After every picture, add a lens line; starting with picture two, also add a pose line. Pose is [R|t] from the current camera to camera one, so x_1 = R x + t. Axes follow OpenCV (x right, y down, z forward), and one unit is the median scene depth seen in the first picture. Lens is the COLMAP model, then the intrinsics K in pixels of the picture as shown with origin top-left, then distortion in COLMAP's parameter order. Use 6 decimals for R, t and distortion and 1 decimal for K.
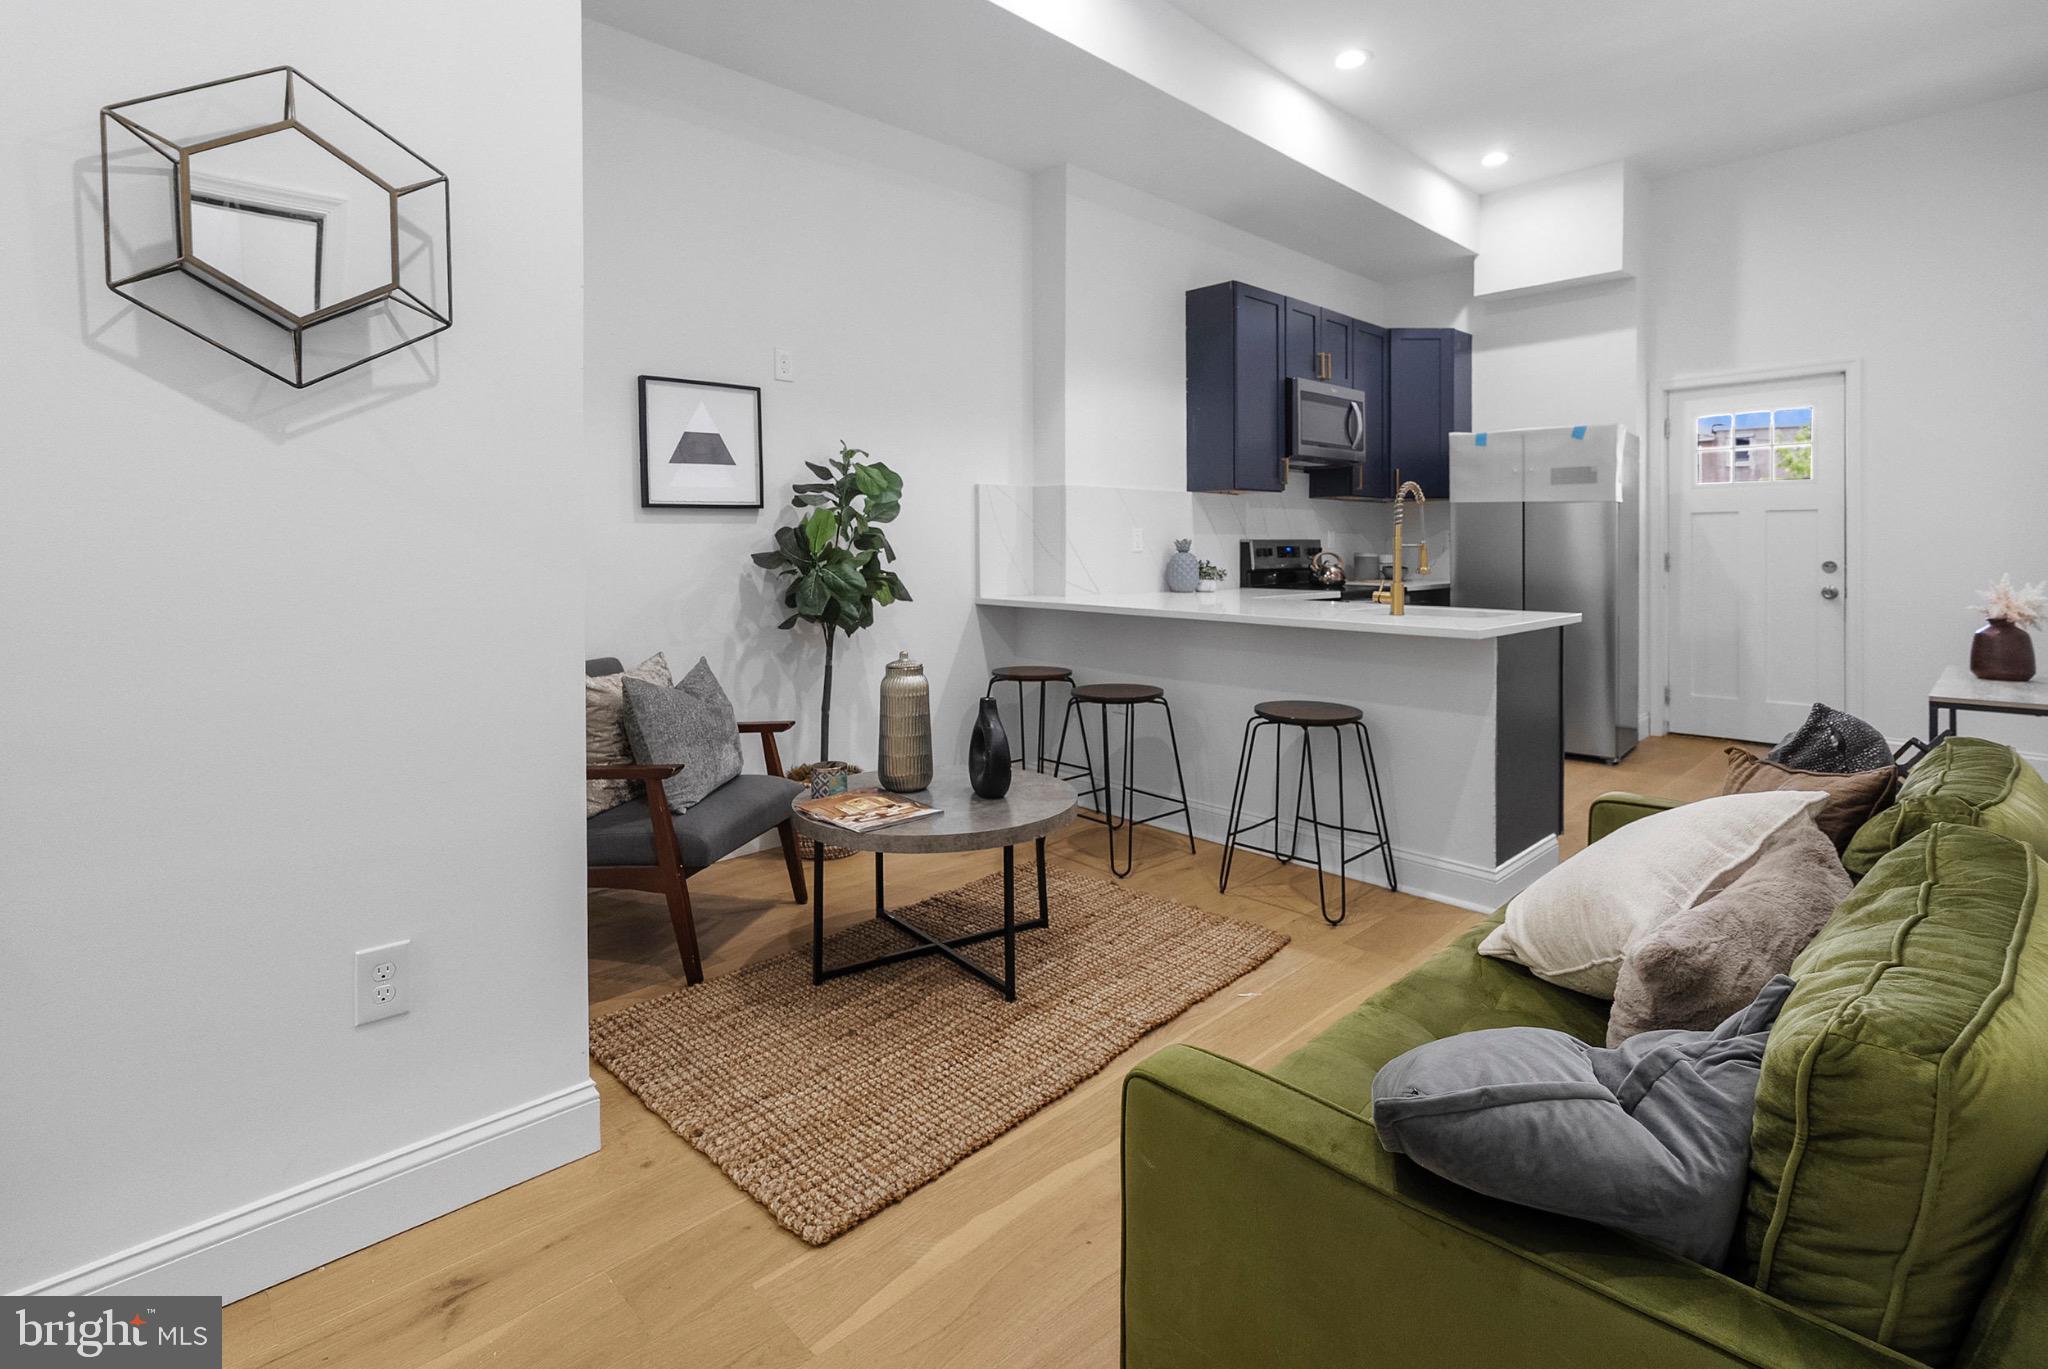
lens RADIAL K [[980.0, 0, 1017.2], [0, 980.0, 587.7], [0, 0, 1]] dist [-0.000361, -0.000035]
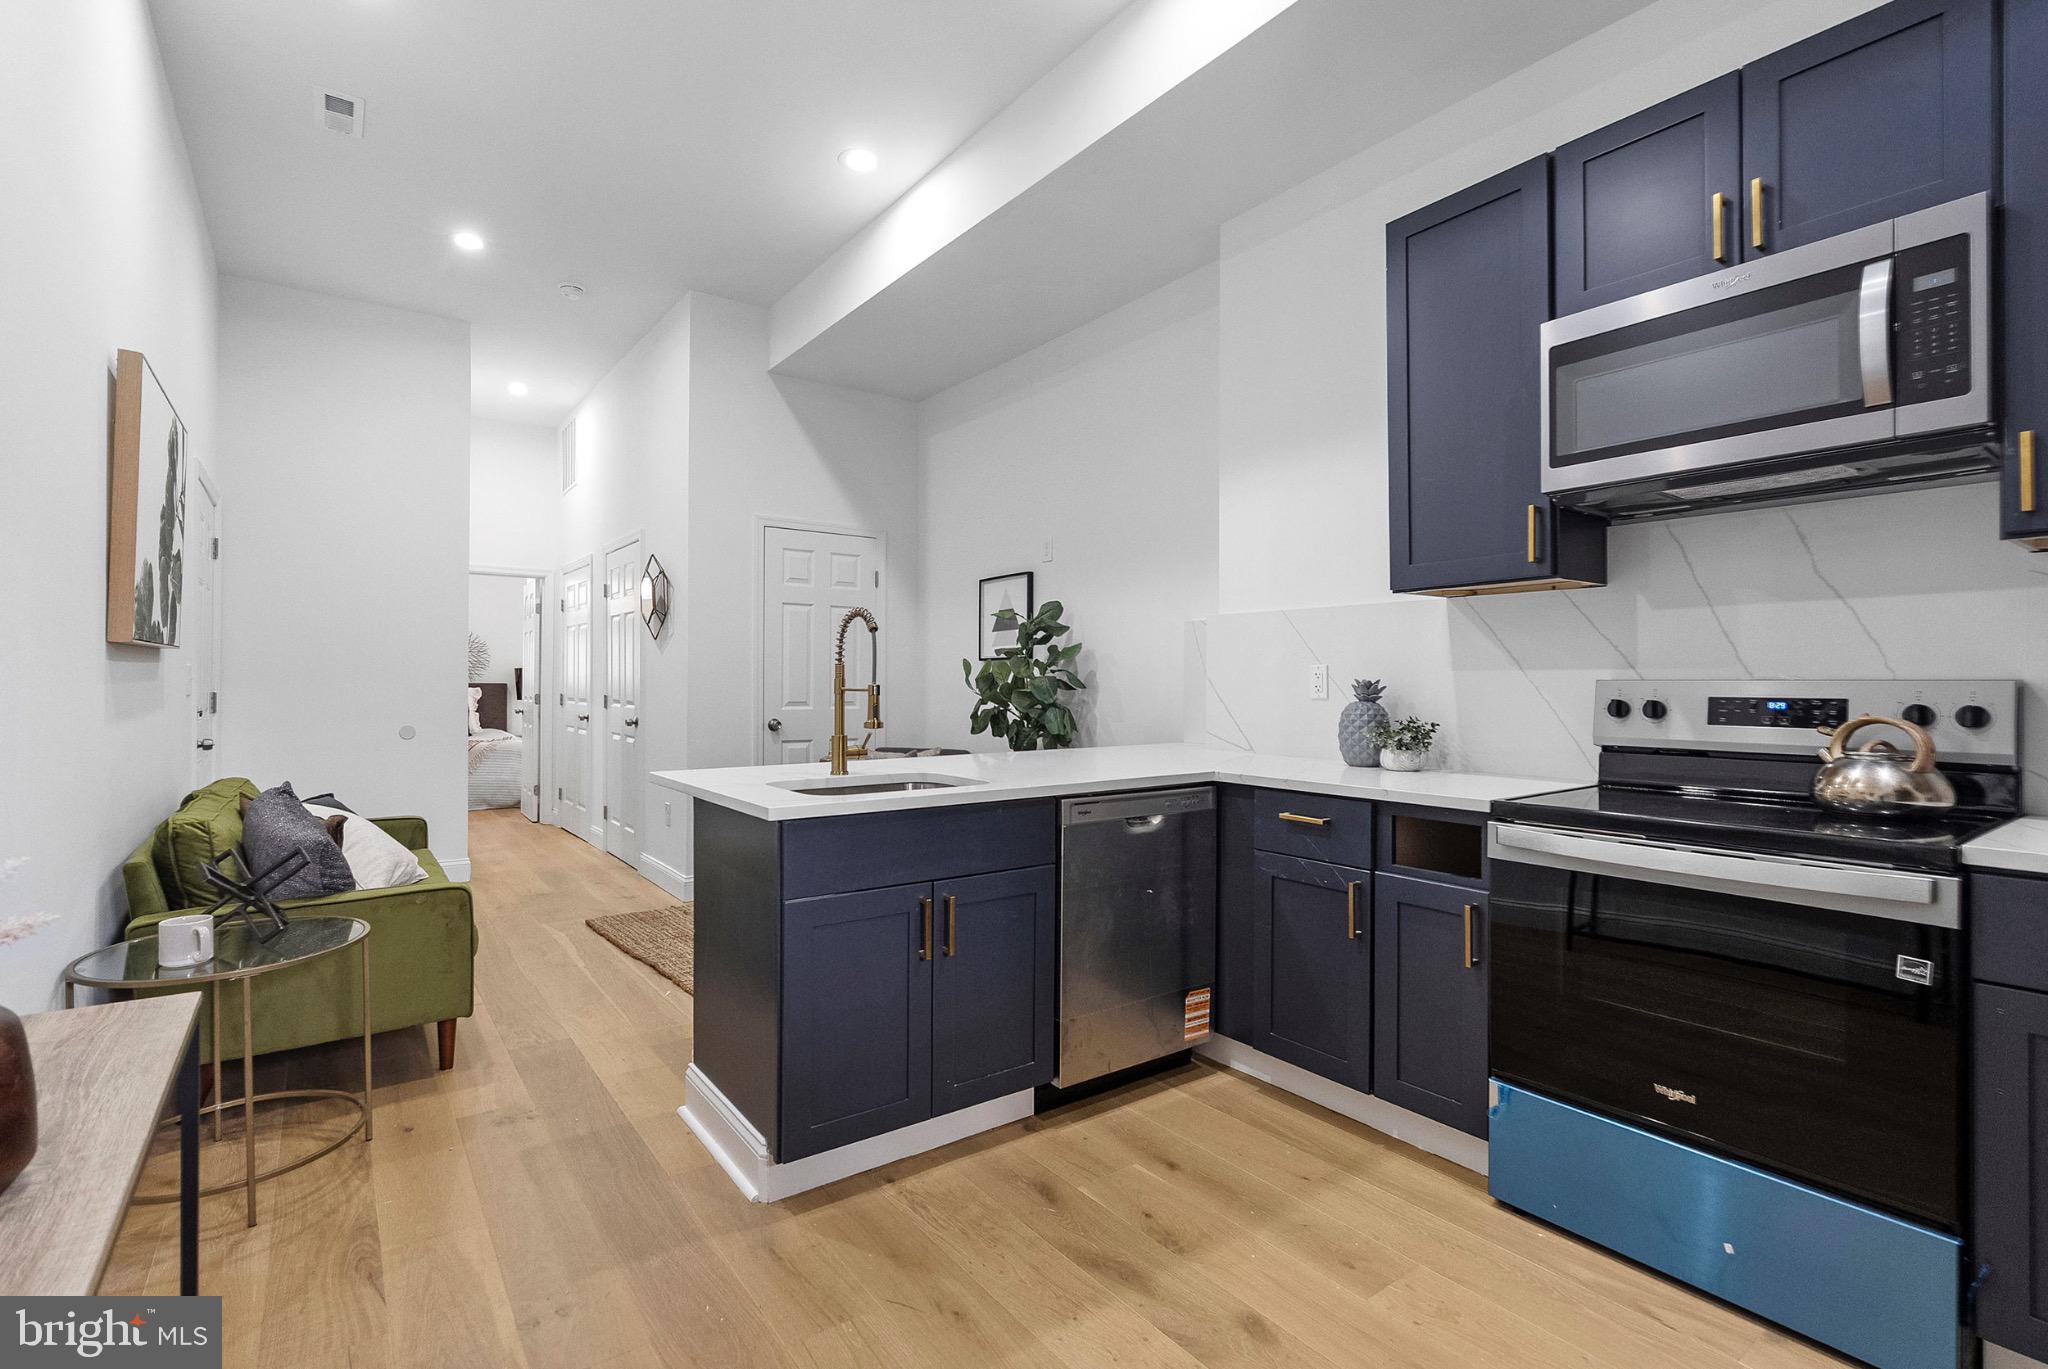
lens RADIAL K [[971.3, 0, 1023.3], [0, 971.3, 668.9], [0, 0, 1]] dist [-0.001897, 0.000022]
pose [[-0.152414, -0.008989, -0.988276, 1.106751], [-0.045542, 0.998960, -0.002062, -0.062904], [0.987267, 0.044693, -0.152665, 1.207520]]
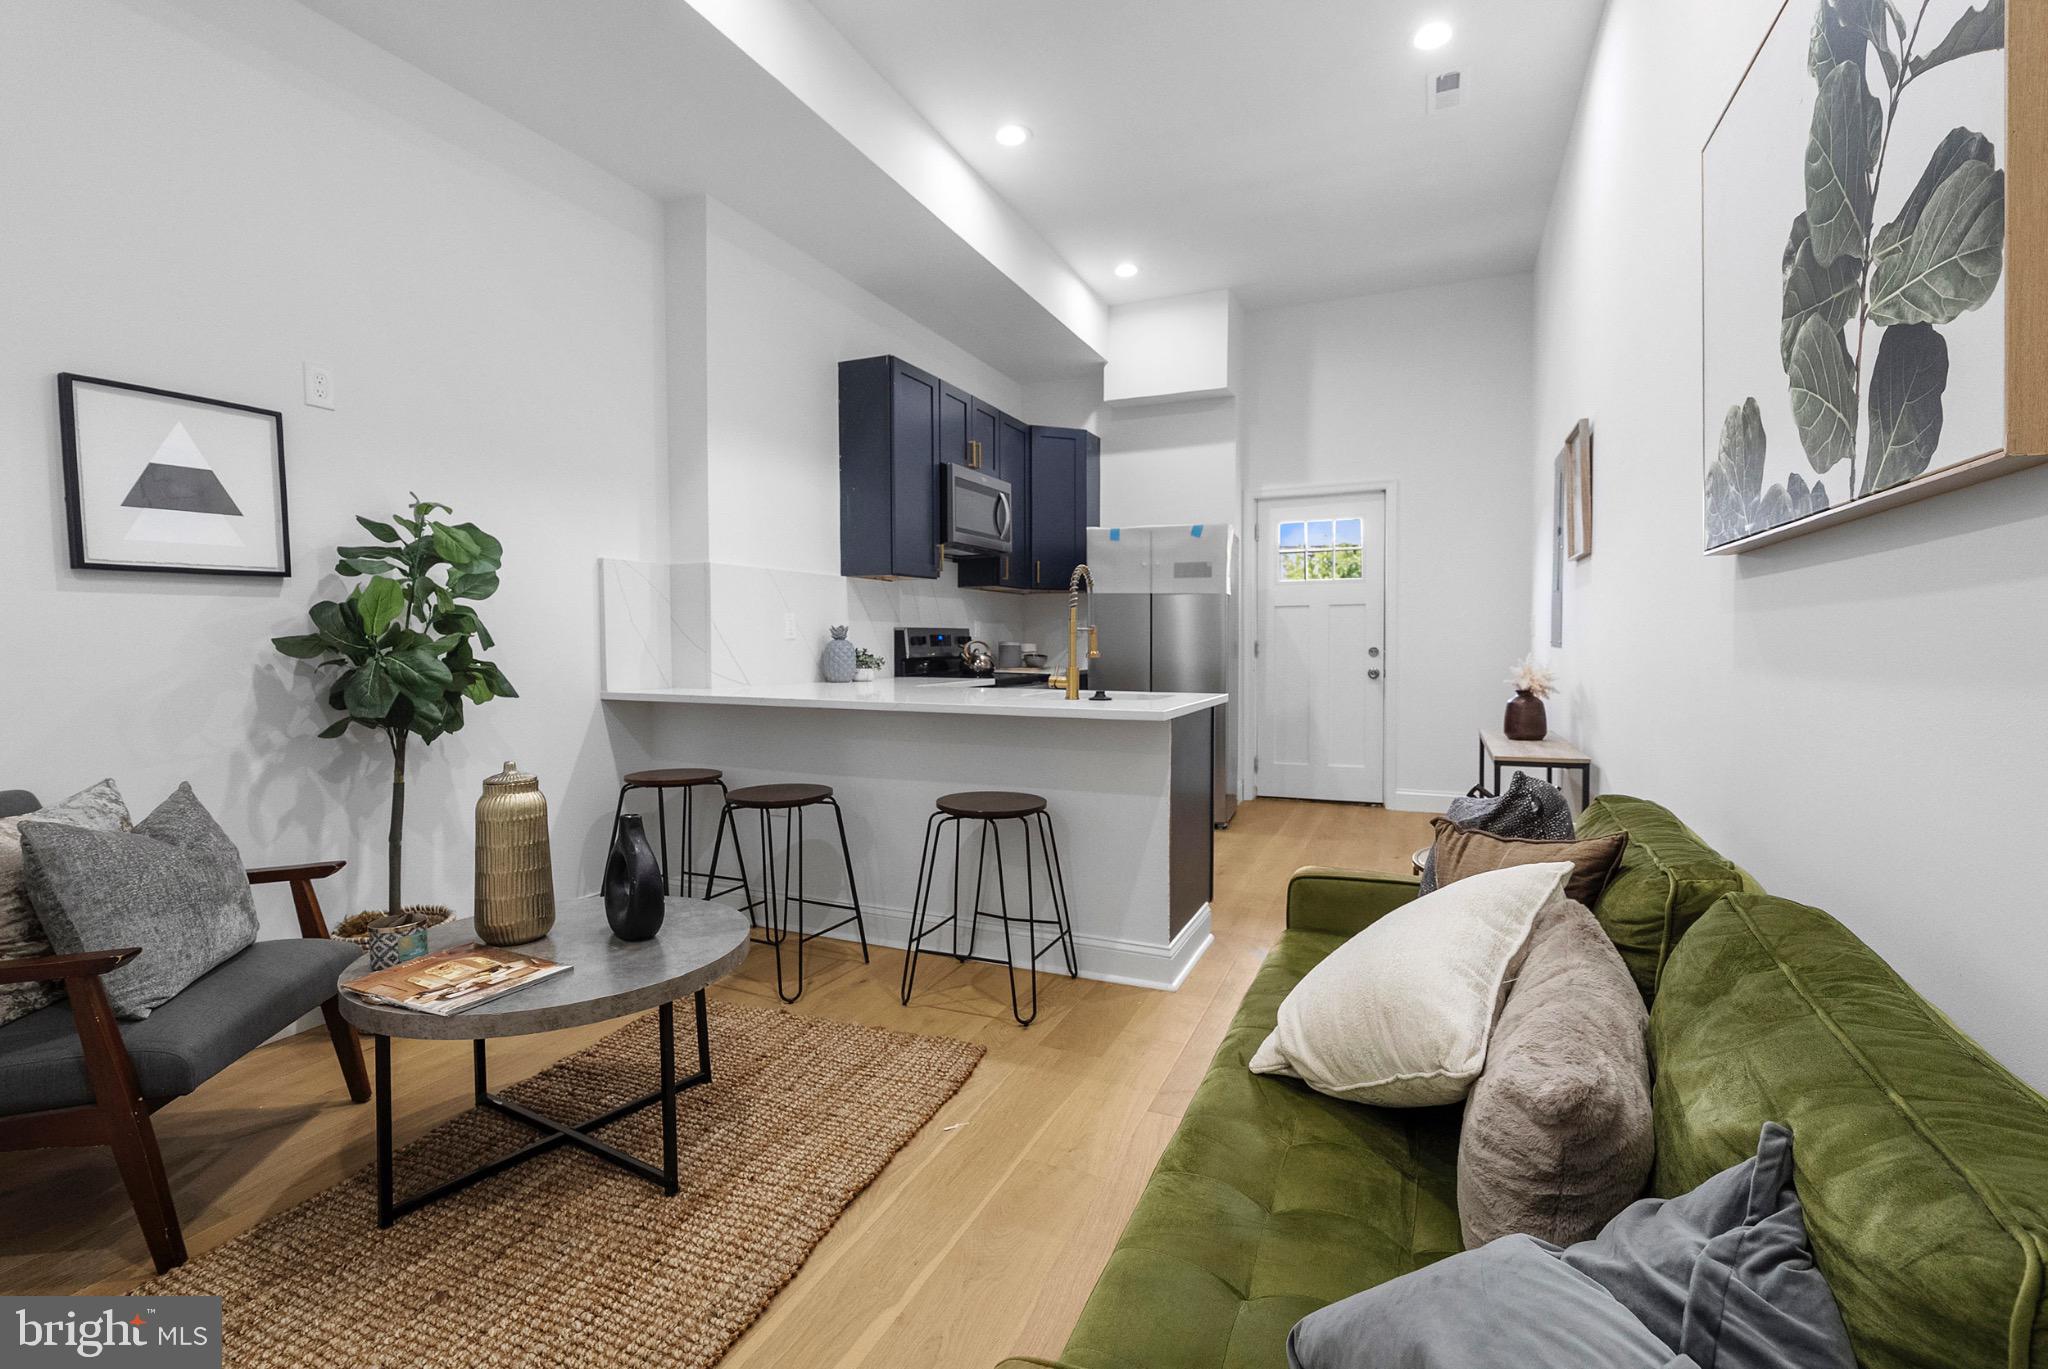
lens RADIAL K [[941.2, 0, 1024.0], [0, 941.2, 684.5], [0, 0, 1]] dist [-0.002191, 0.000770]
pose [[0.924247, -0.018145, 0.381365, -0.018268], [0.016735, 0.999835, 0.007013, 0.005095], [-0.381429, -0.000099, 0.924398, 0.129707]]
